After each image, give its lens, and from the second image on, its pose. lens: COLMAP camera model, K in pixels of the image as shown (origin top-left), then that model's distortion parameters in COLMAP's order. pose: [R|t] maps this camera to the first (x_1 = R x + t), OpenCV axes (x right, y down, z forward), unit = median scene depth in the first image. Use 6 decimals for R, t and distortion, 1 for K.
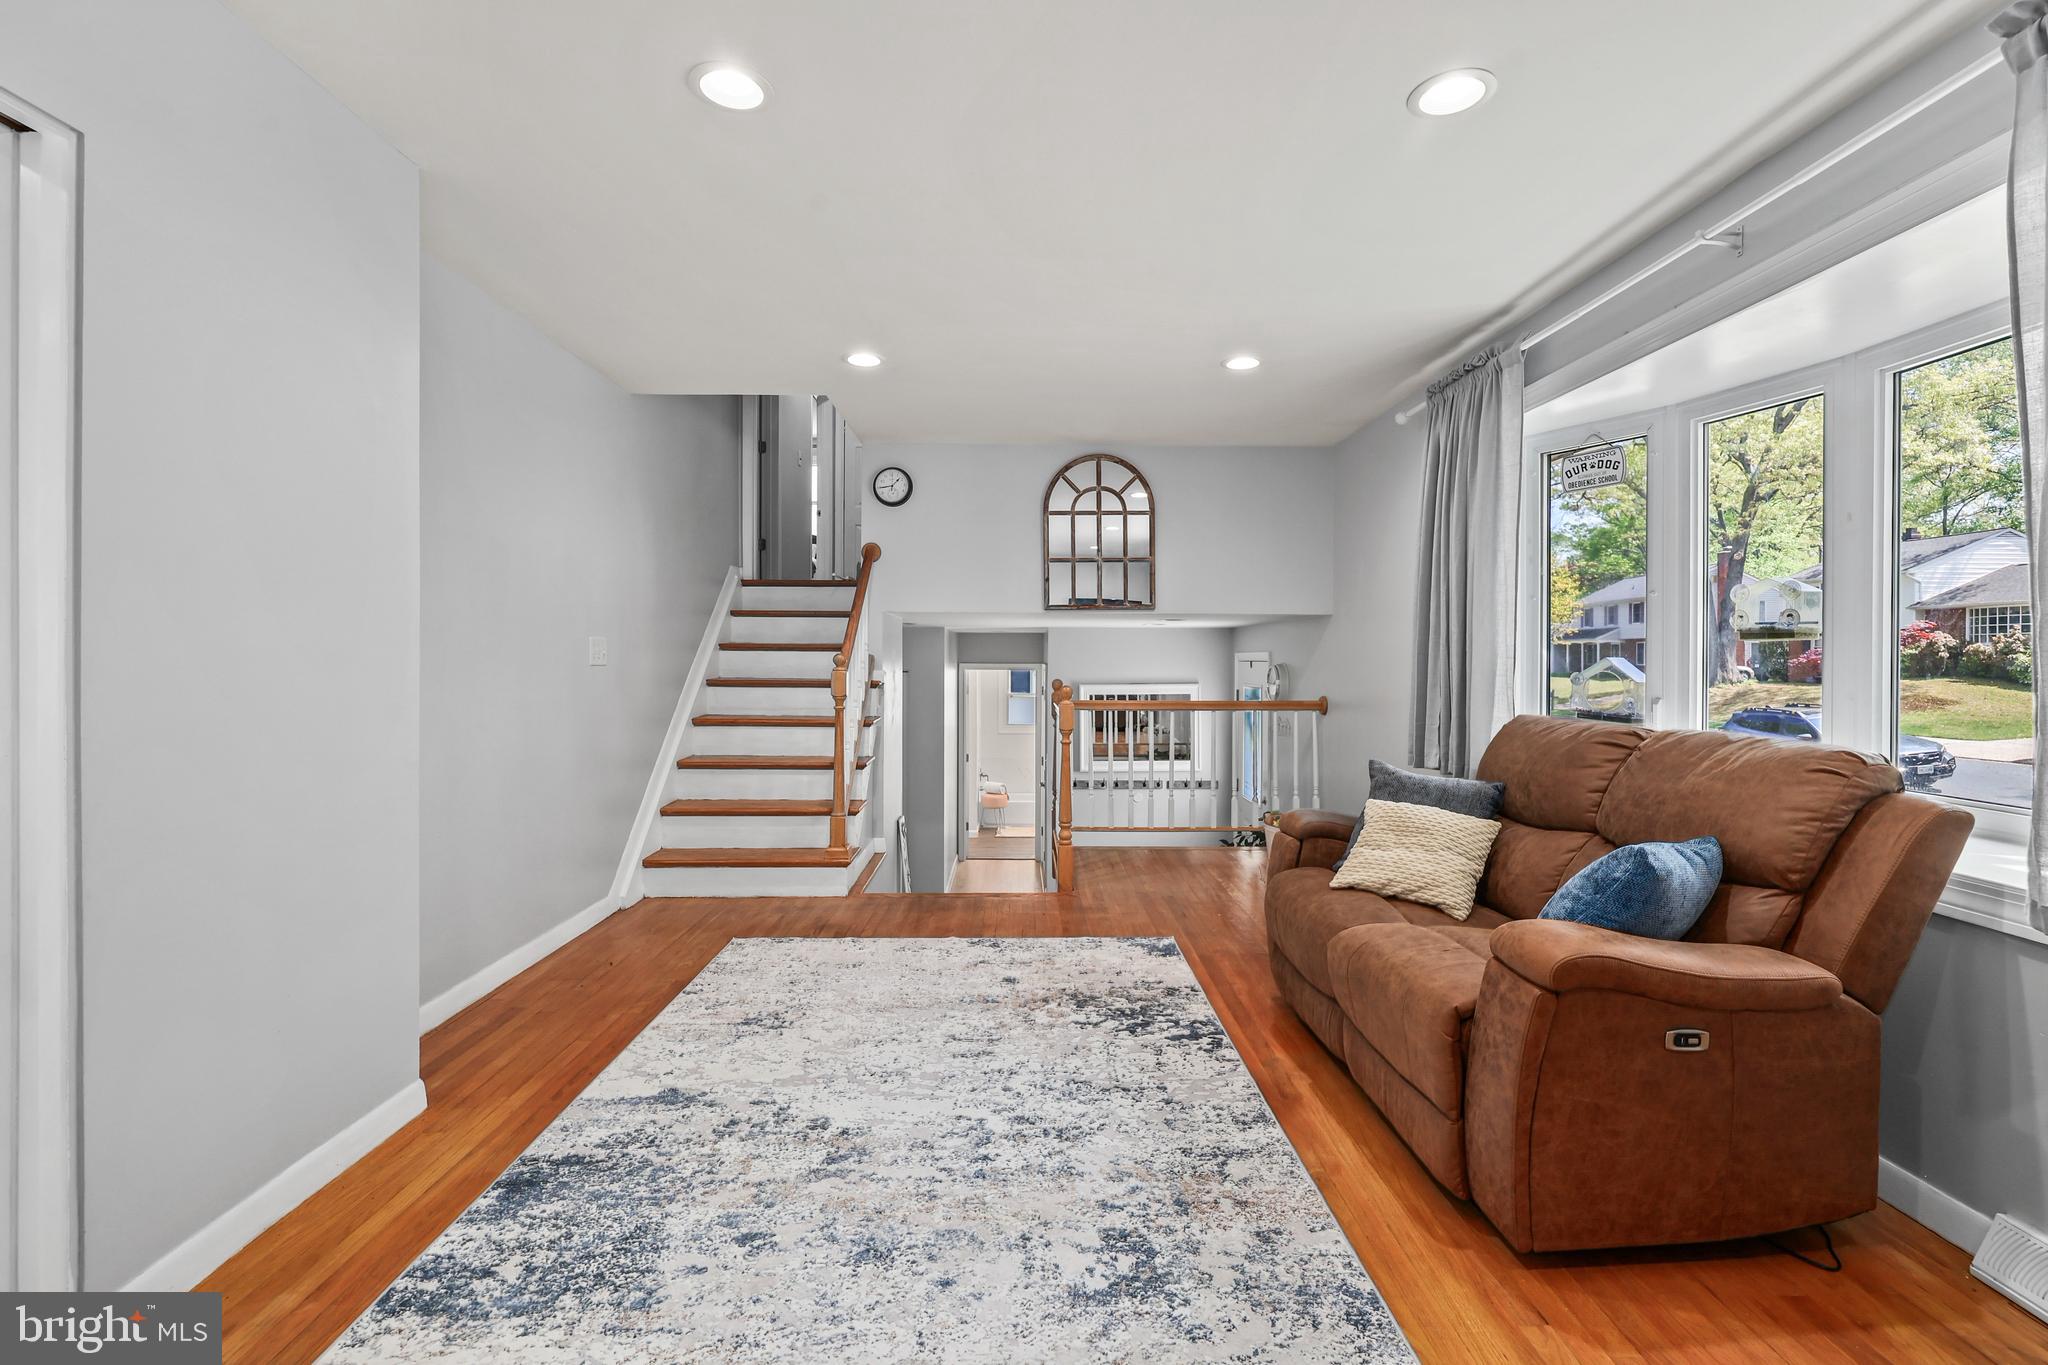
lens RADIAL K [[904.4, 0, 1028.7], [0, 904.4, 659.1], [0, 0, 1]] dist [0.003515, 0.000435]
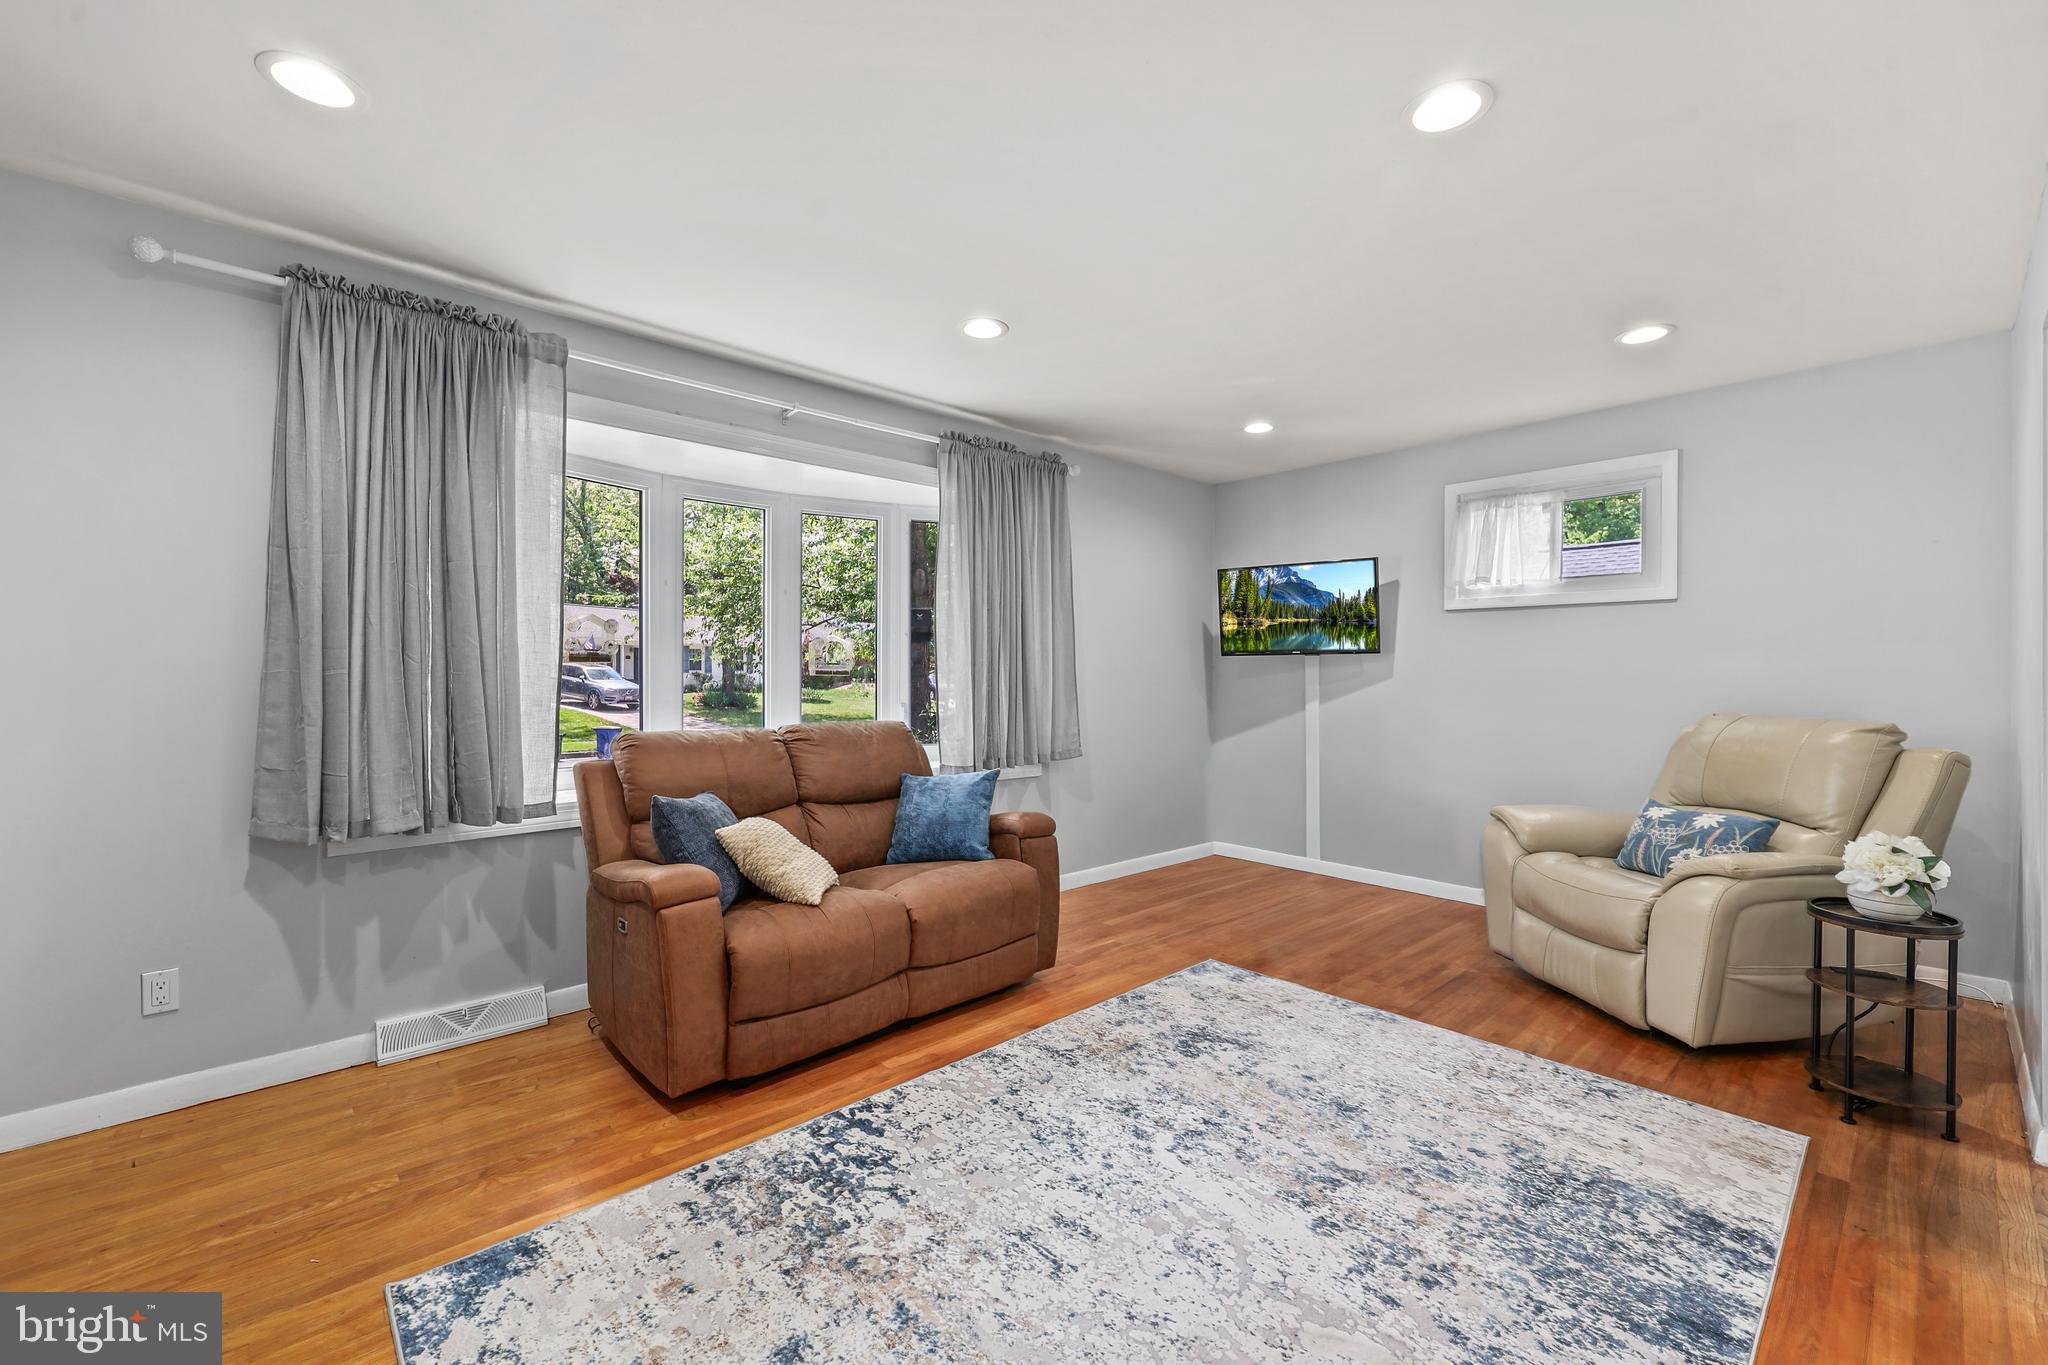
lens RADIAL K [[841.6, 0, 1033.5], [0, 841.6, 678.3], [0, 0, 1]] dist [0.000822, 0.000465]
pose [[-0.672572, -0.002310, 0.740028, -0.533982], [0.000037, 0.999995, 0.003156, -0.006281], [-0.740031, 0.002150, -0.672569, 1.465415]]
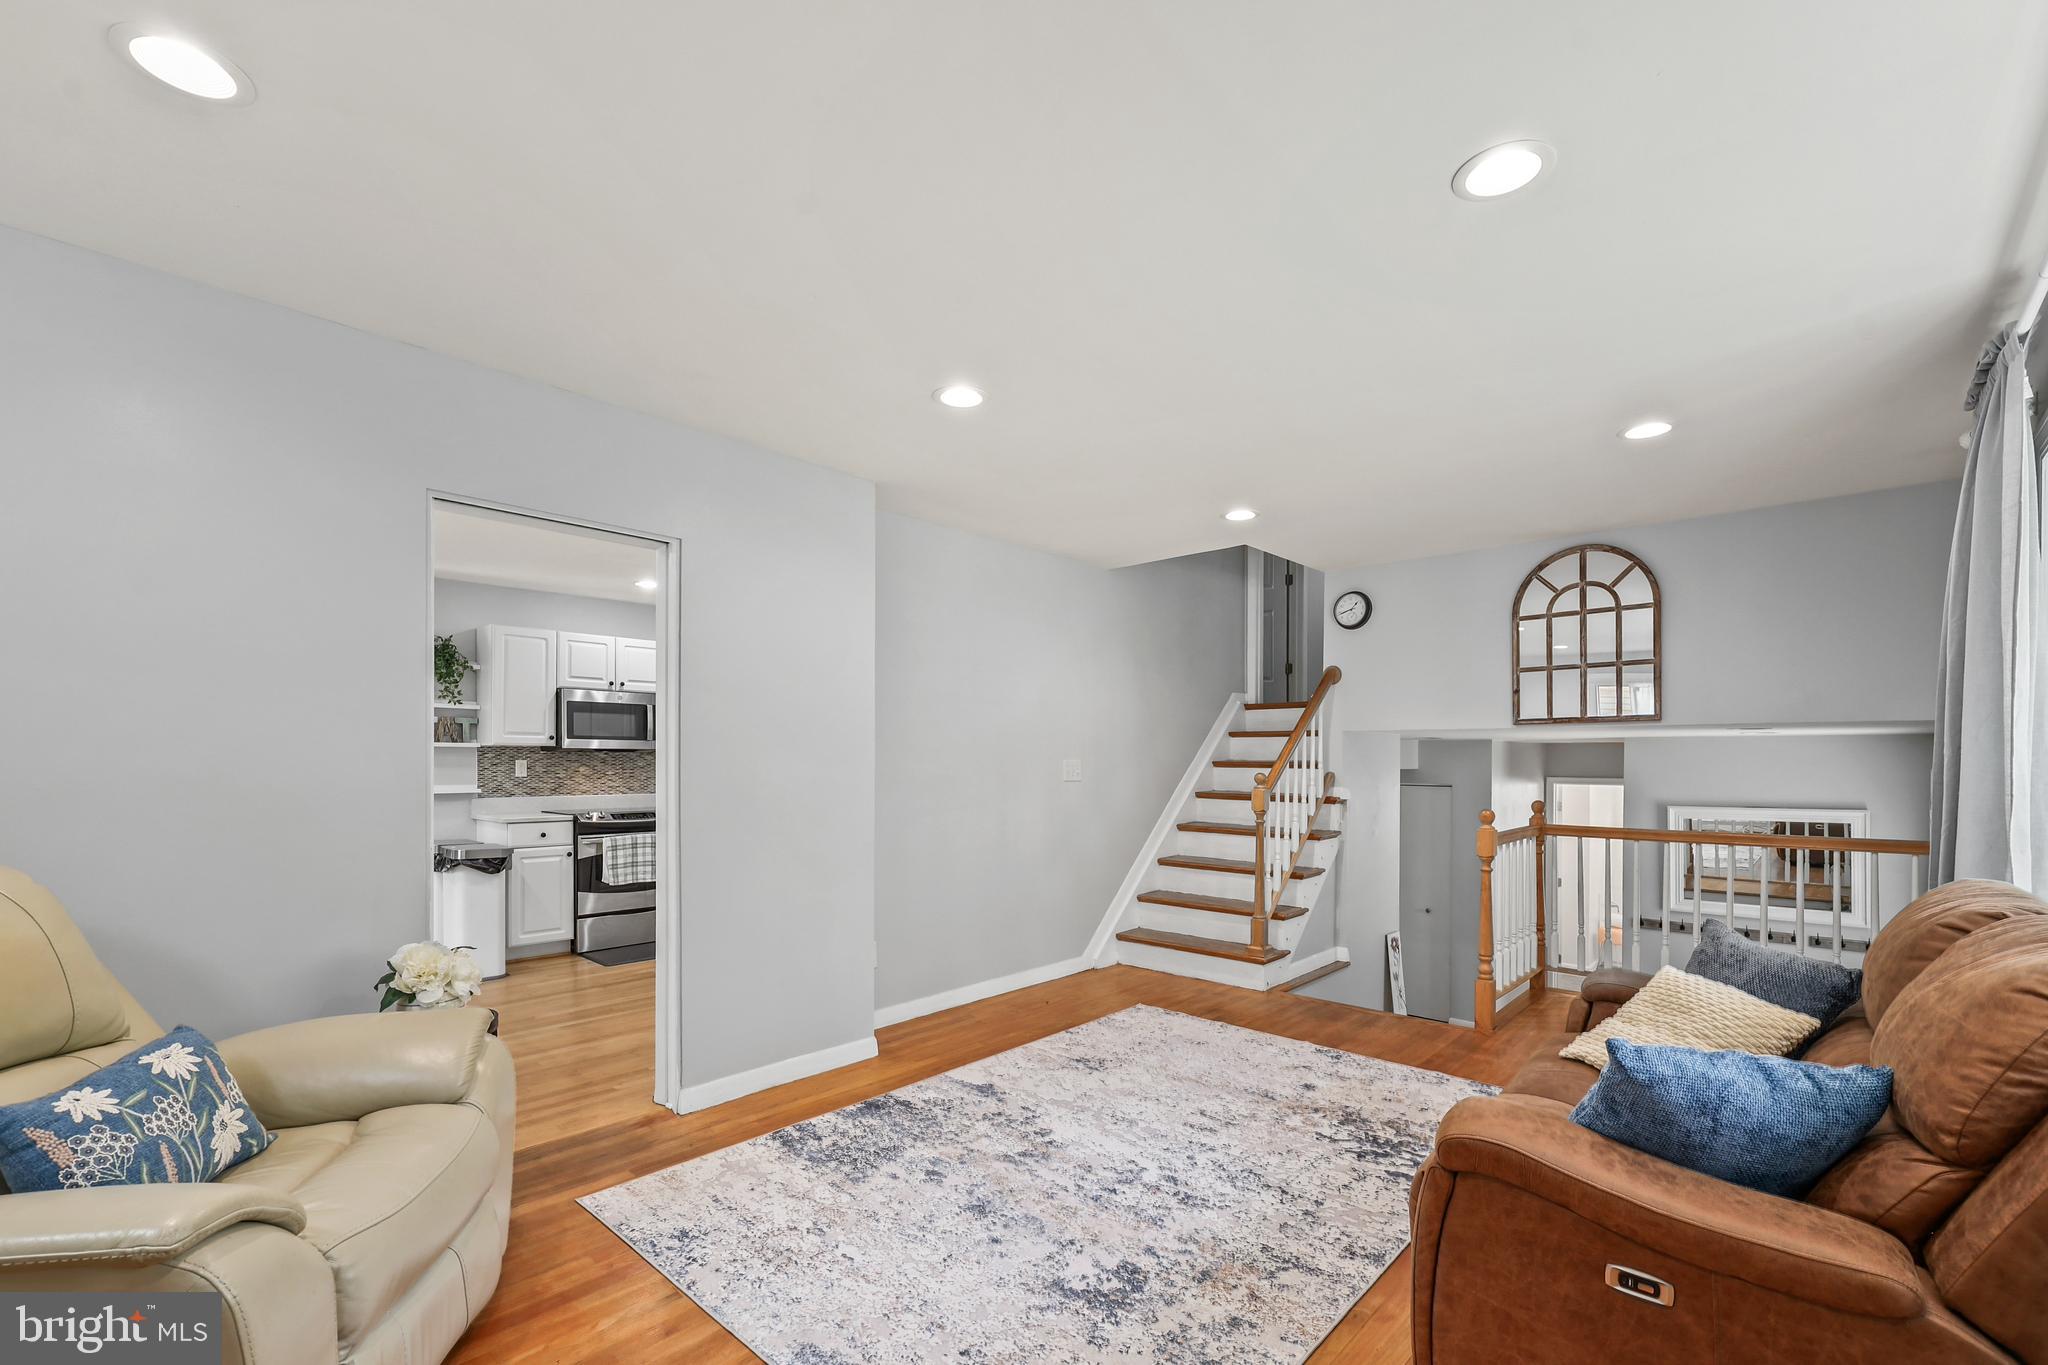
lens RADIAL K [[880.0, 0, 1033.4], [0, 880.0, 759.7], [0, 0, 1]] dist [-0.003000, -0.000372]
pose [[0.726723, -0.000704, -0.686931, 0.550945], [-0.002664, 0.999989, -0.003844, -0.028378], [0.686926, 0.004623, 0.726713, 0.034490]]
